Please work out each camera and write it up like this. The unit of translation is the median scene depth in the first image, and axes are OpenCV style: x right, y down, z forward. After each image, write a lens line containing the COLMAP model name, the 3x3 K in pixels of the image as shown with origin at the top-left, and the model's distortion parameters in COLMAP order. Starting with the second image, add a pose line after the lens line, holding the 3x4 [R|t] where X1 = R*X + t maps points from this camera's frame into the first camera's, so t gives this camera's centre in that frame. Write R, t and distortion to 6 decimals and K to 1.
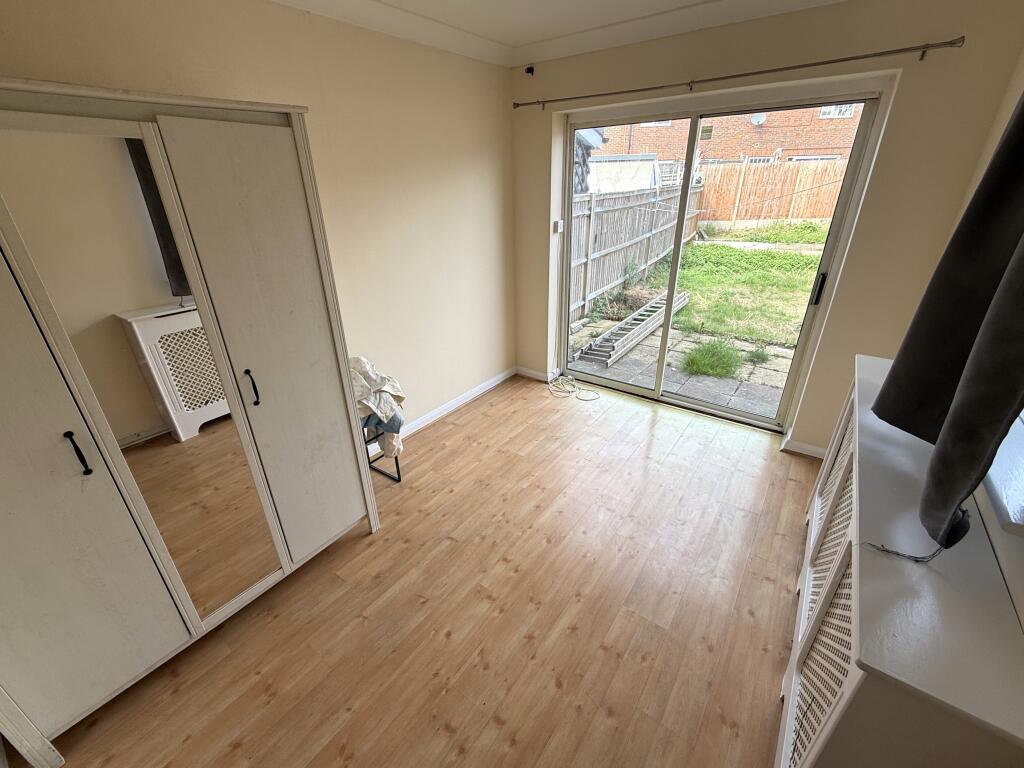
lens RADIAL K [[429.7, 0, 512.0], [0, 429.7, 384.0], [0, 0, 1]] dist [-0.000064, -0.000020]
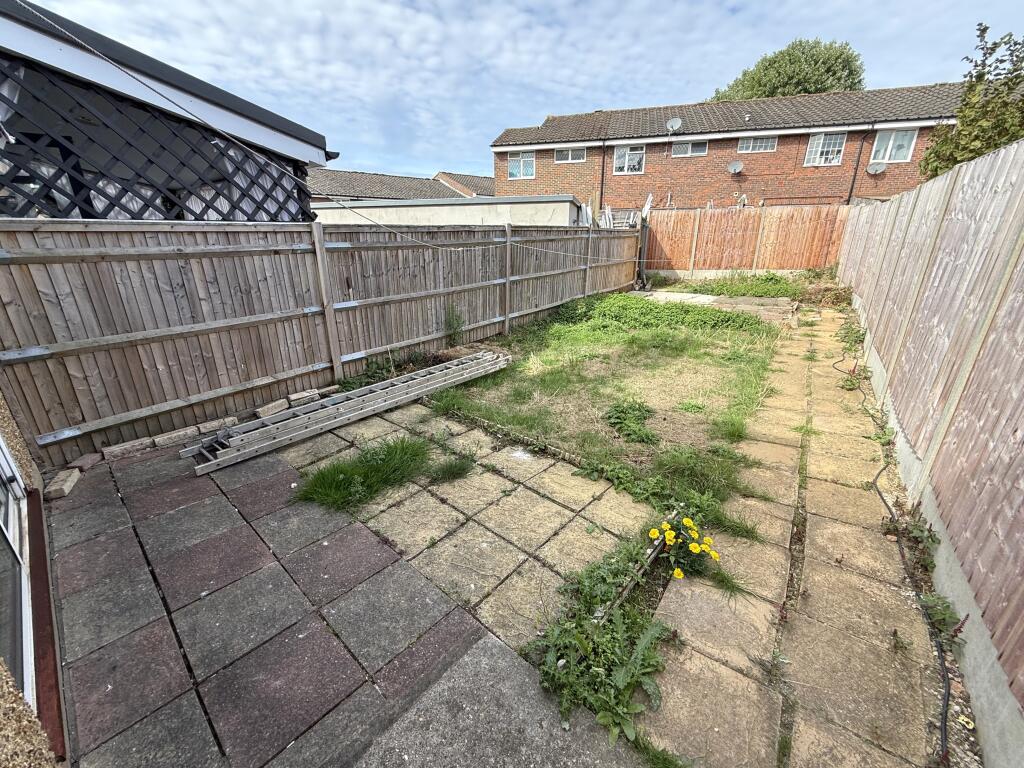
lens RADIAL K [[411.4, 0, 512.0], [0, 411.4, 384.0], [0, 0, 1]] dist [-0.000275, -0.000016]
pose [[0.995108, 0.046613, -0.087101, 0.266112], [-0.054142, 0.994807, -0.086183, -0.052951], [0.082632, 0.090478, 0.992465, 0.148726]]
